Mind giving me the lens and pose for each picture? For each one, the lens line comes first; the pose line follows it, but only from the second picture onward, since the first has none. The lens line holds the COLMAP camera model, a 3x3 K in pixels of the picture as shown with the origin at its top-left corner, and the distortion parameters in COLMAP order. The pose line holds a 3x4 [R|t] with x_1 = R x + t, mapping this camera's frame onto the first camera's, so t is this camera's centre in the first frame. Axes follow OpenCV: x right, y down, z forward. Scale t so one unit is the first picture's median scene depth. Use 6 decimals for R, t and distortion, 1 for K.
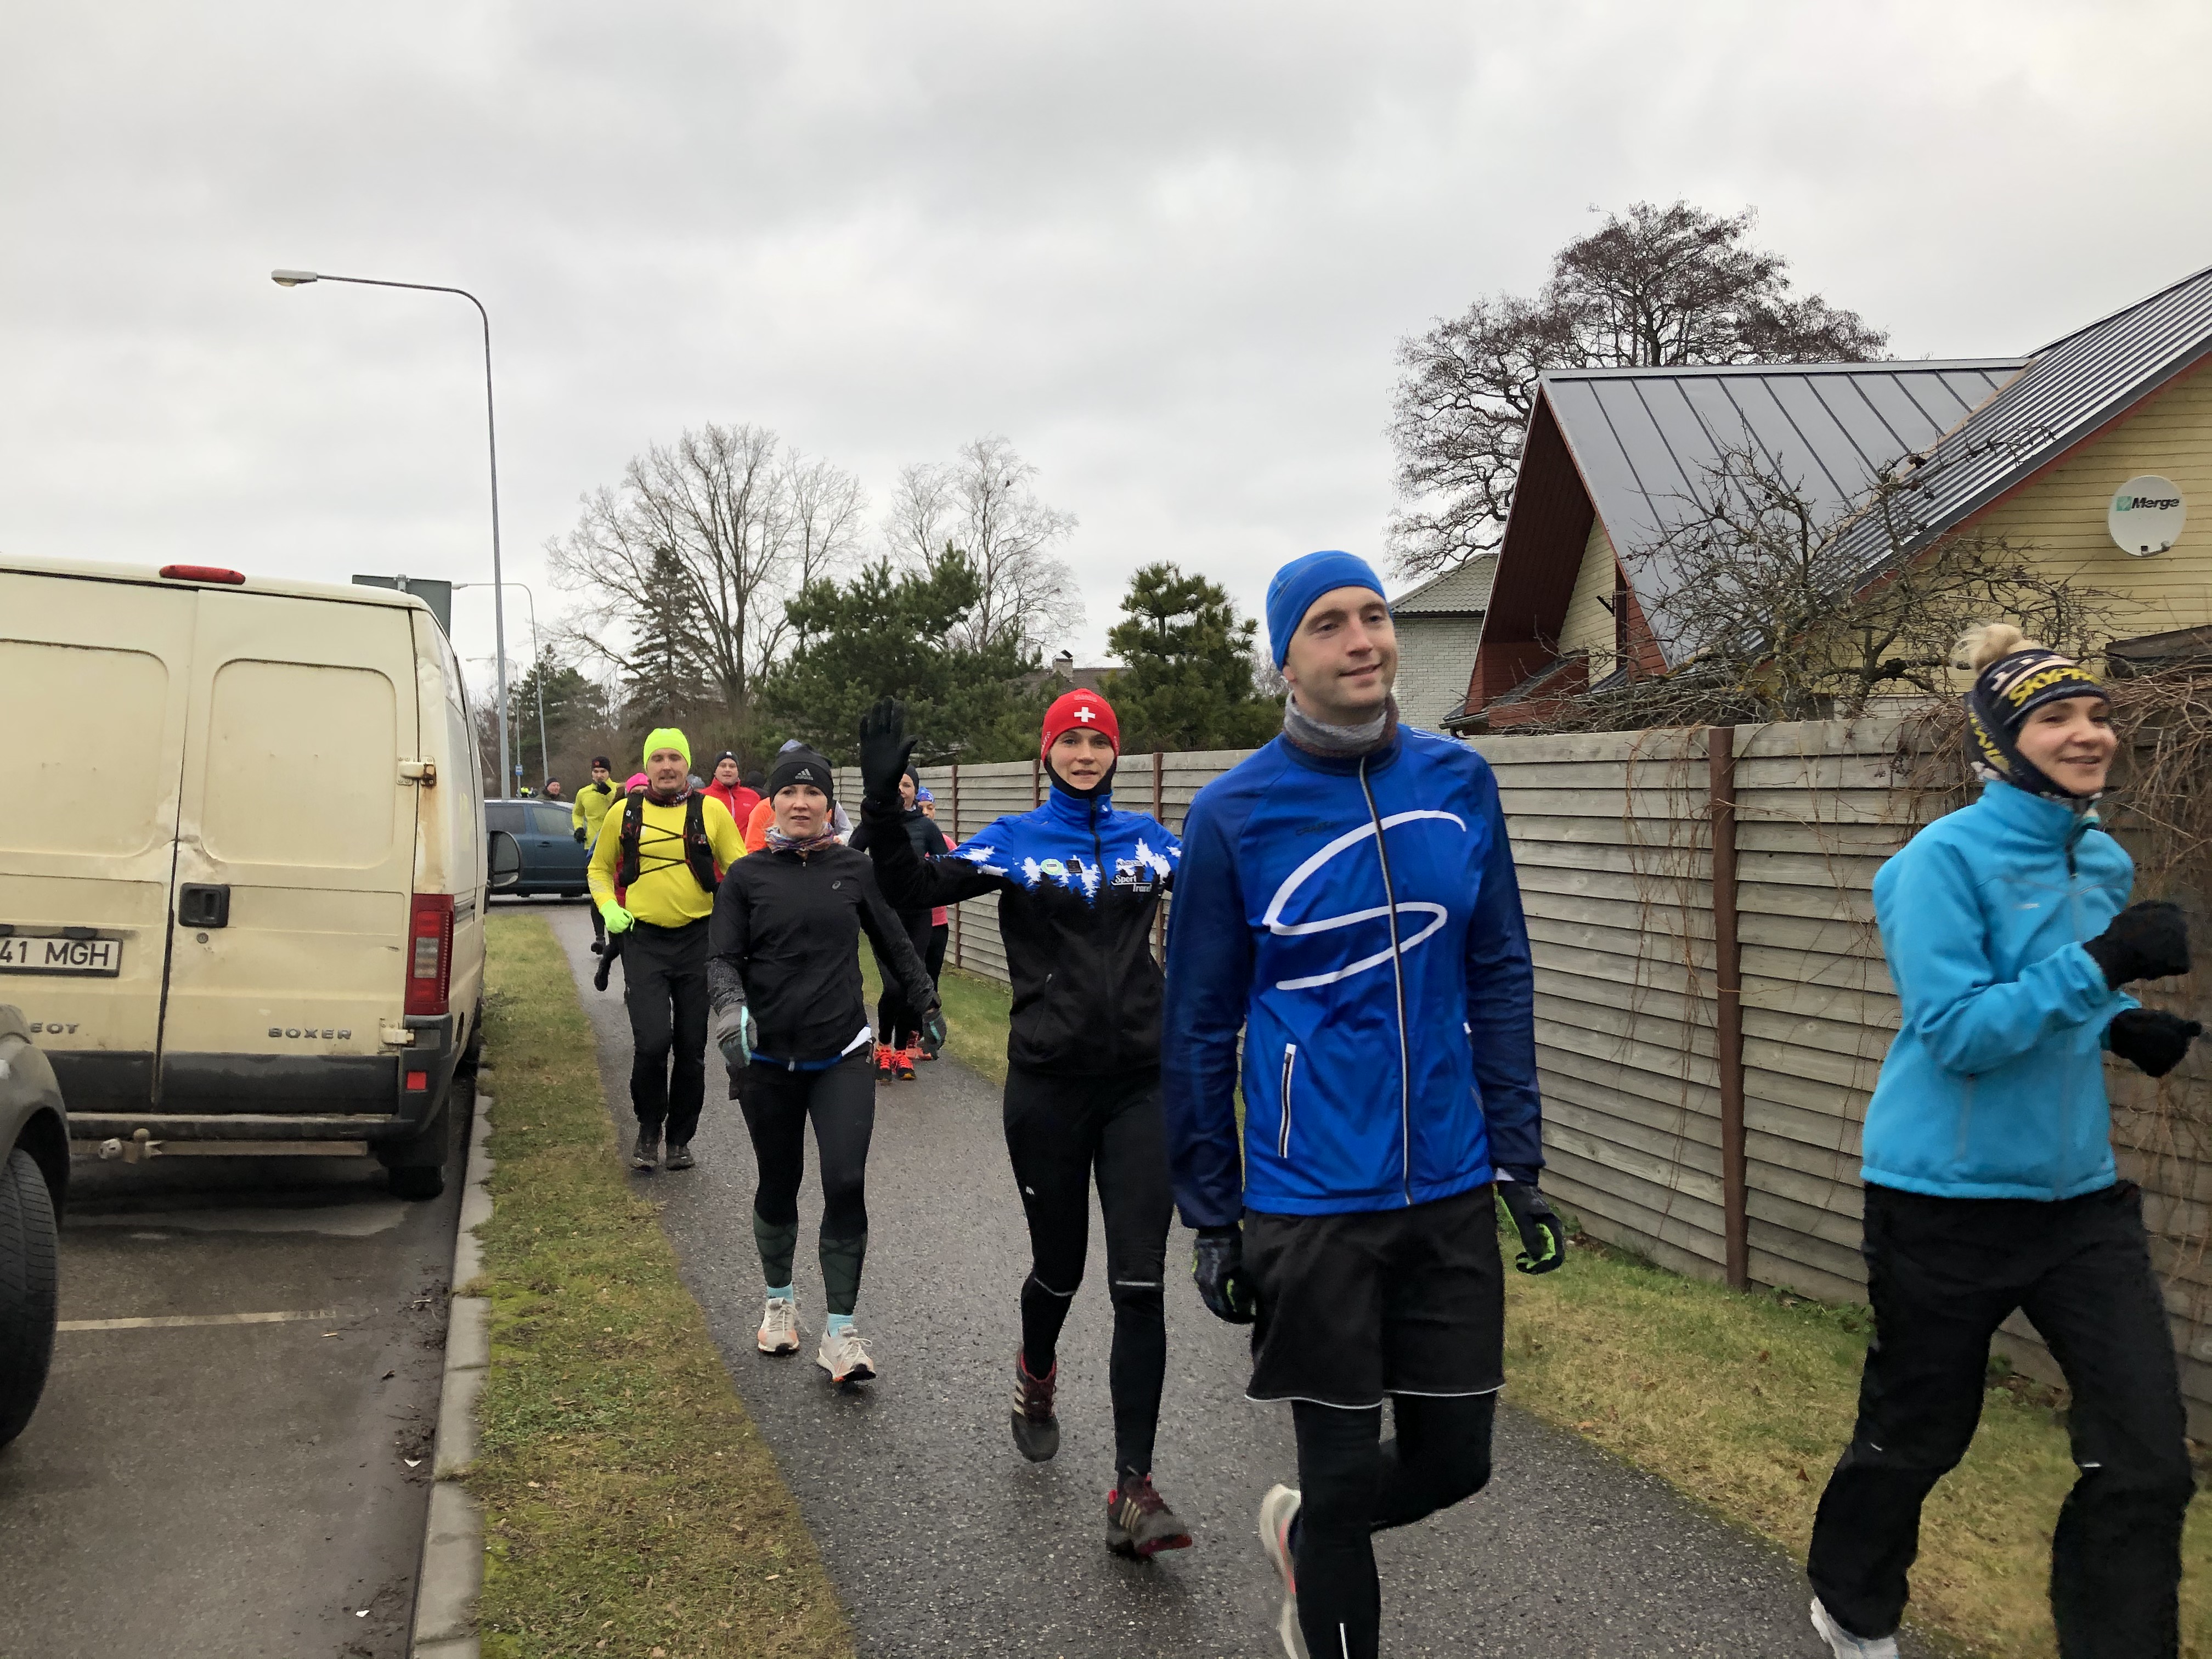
lens RADIAL K [[1821.1, 0, 1083.6], [0, 1821.1, 813.6], [0, 0, 1]] dist [0.012179, 0.001309]
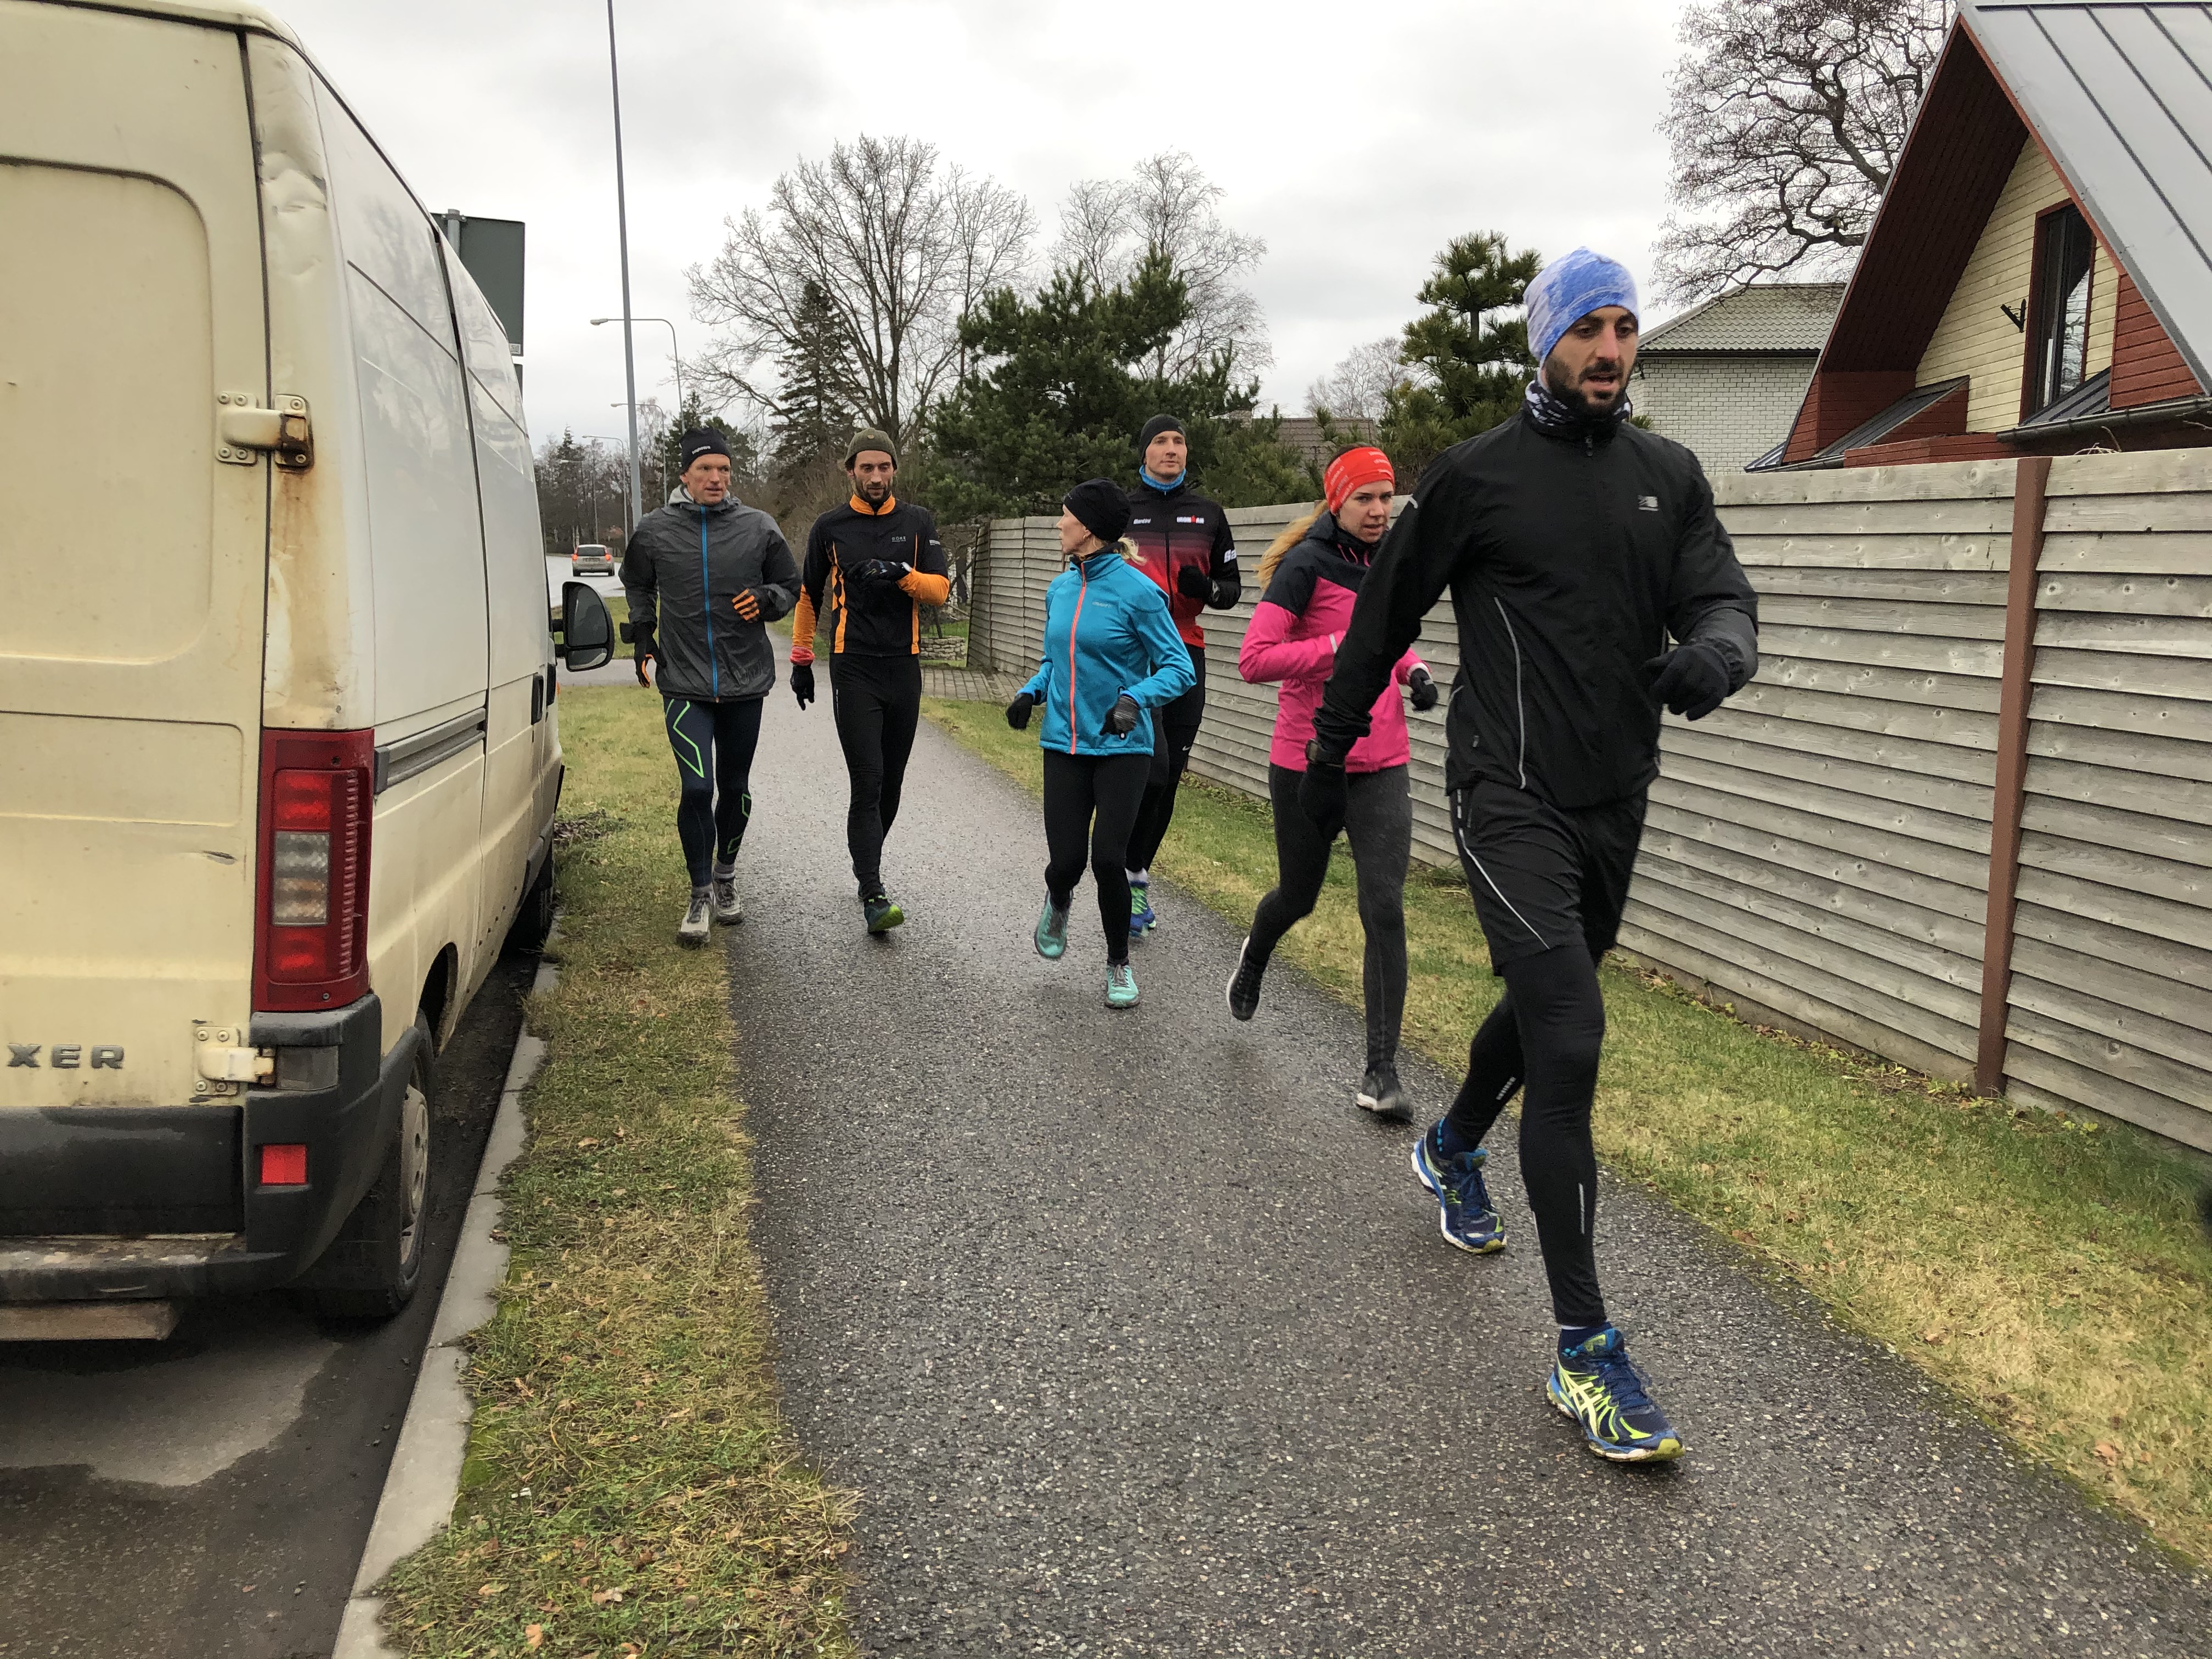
lens RADIAL K [[1824.3, 0, 1110.6], [0, 1824.3, 809.4], [0, 0, 1]] dist [0.010968, 0.014364]
pose [[0.997650, 0.026057, -0.063366, -0.104129], [-0.017856, 0.991780, 0.126703, 0.004144], [0.066146, -0.125274, 0.989915, 0.424346]]
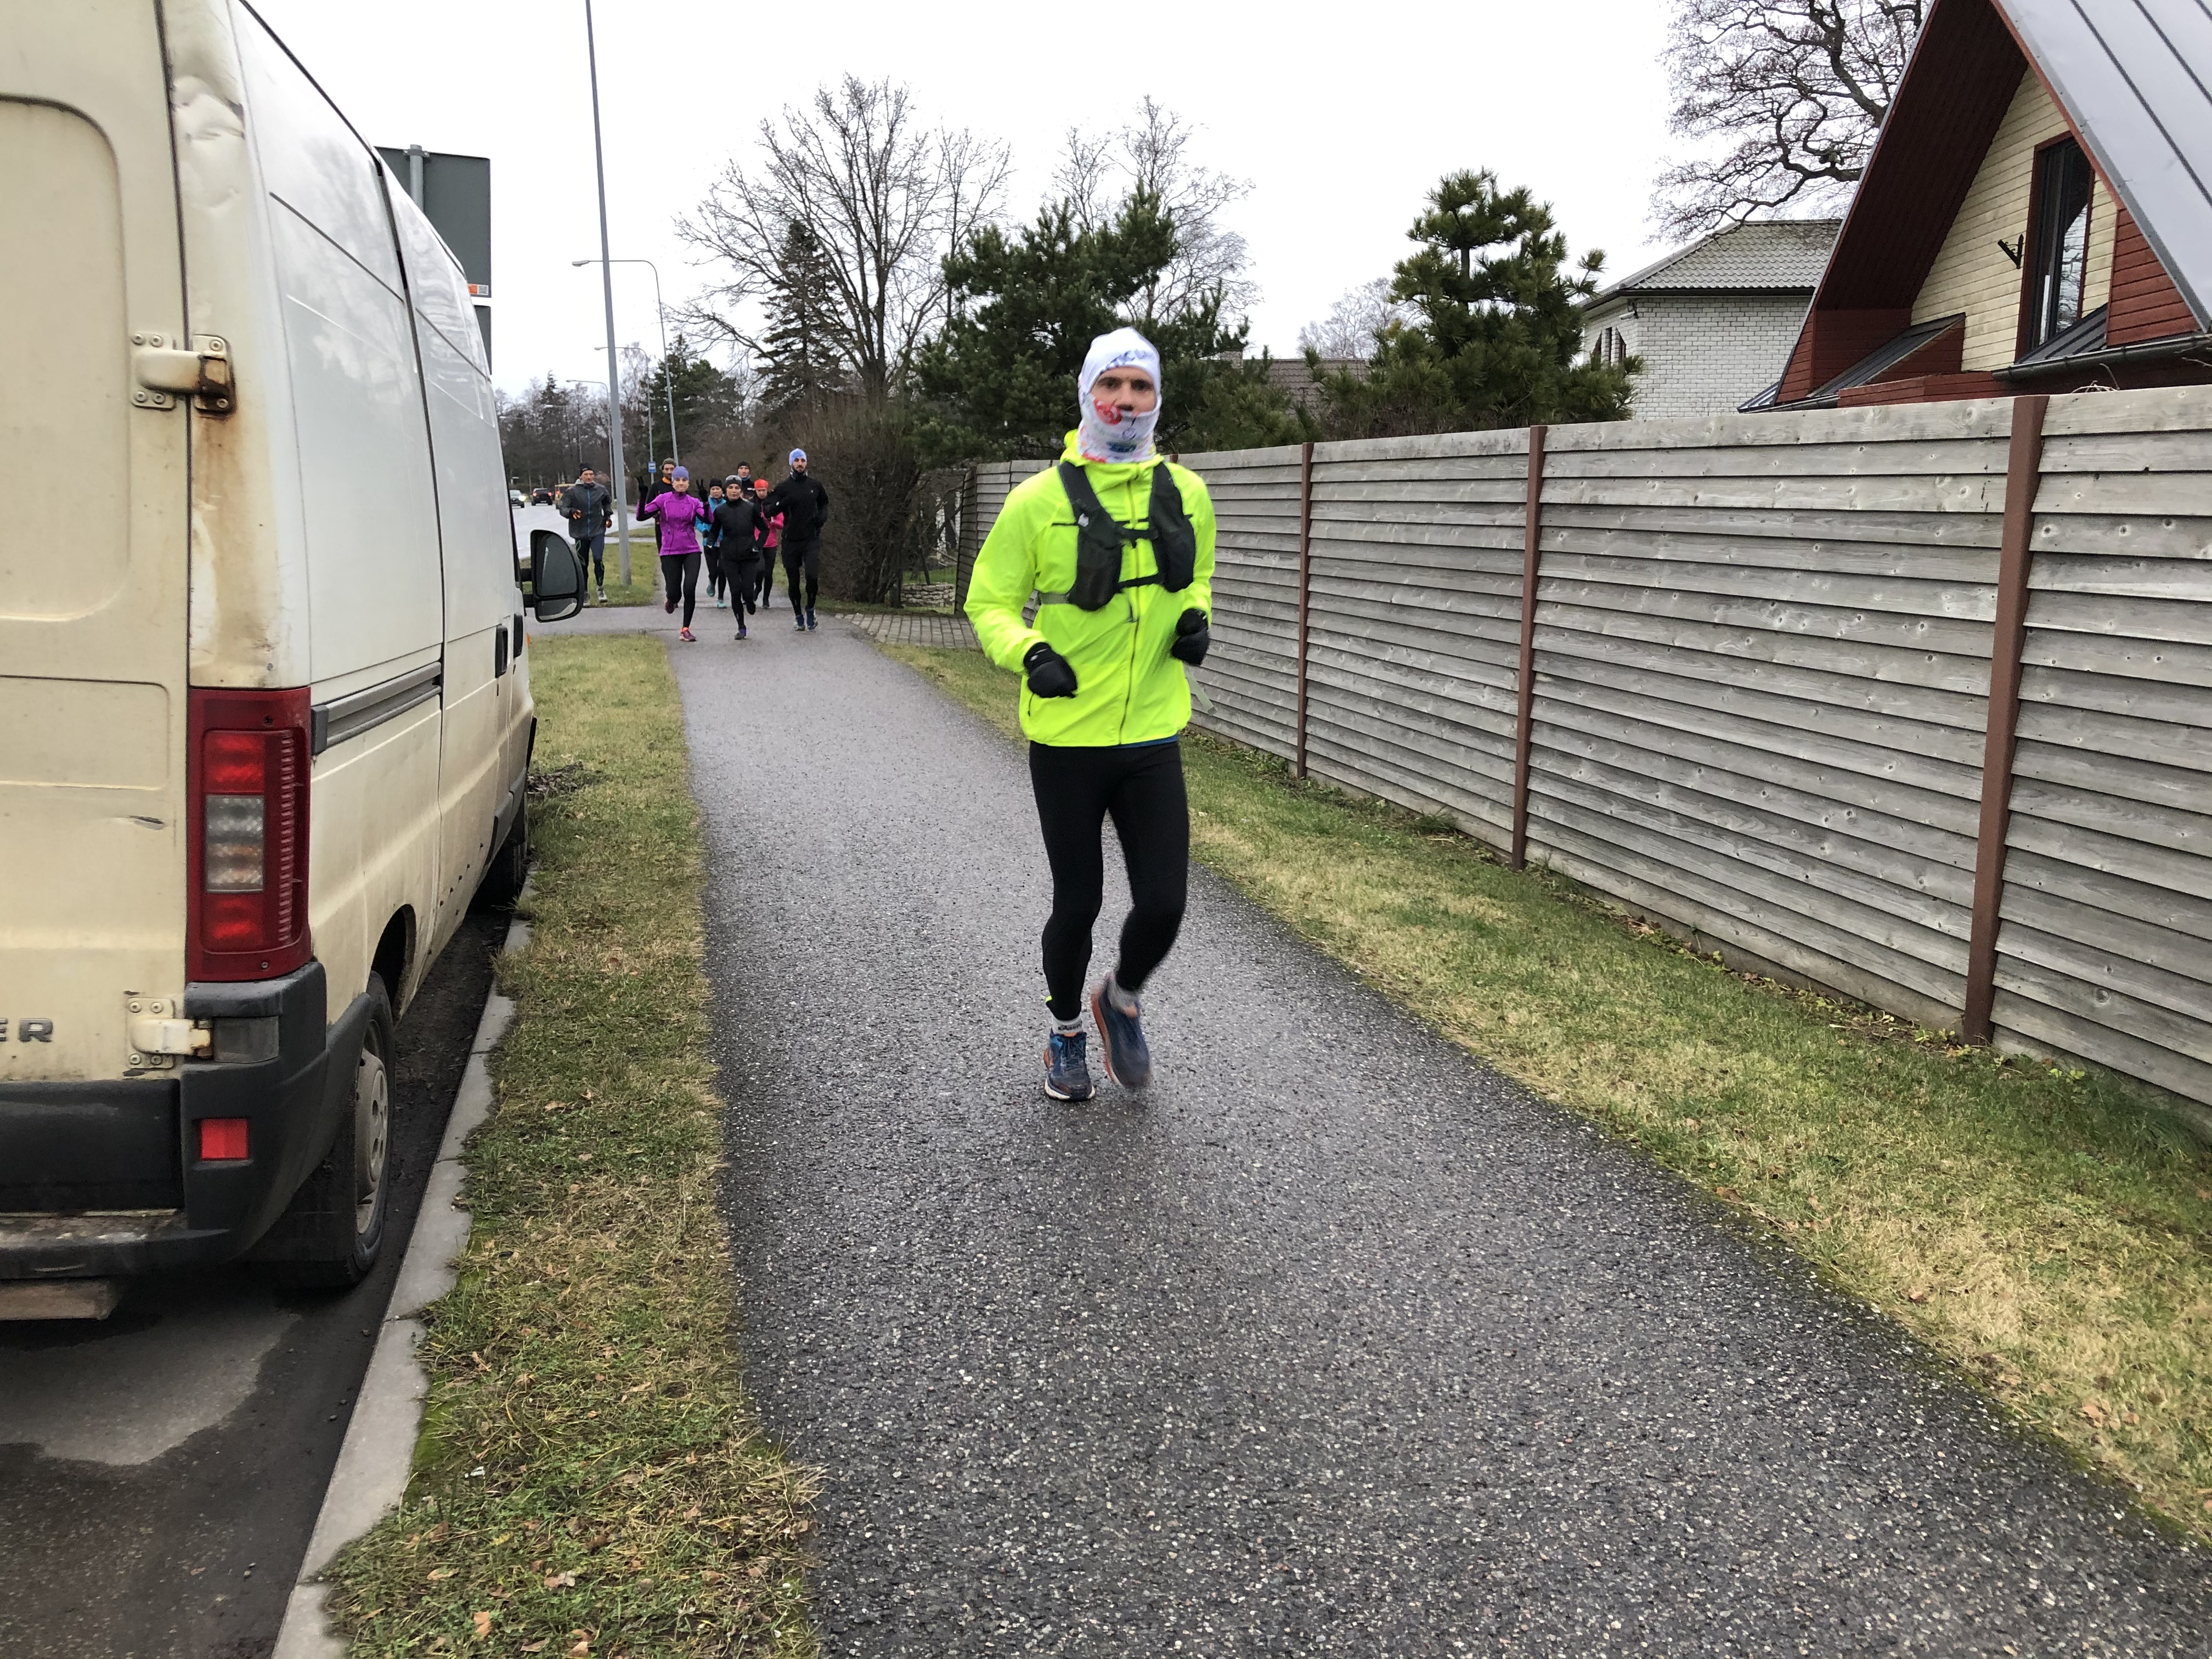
lens RADIAL K [[1824.7, 0, 1122.9], [0, 1824.7, 825.3], [0, 0, 1]] dist [0.011660, 0.015533]
pose [[0.998394, 0.022407, -0.052030, -0.100440], [-0.013566, 0.986295, 0.164434, 0.003537], [0.055001, -0.163464, 0.985015, 0.435006]]
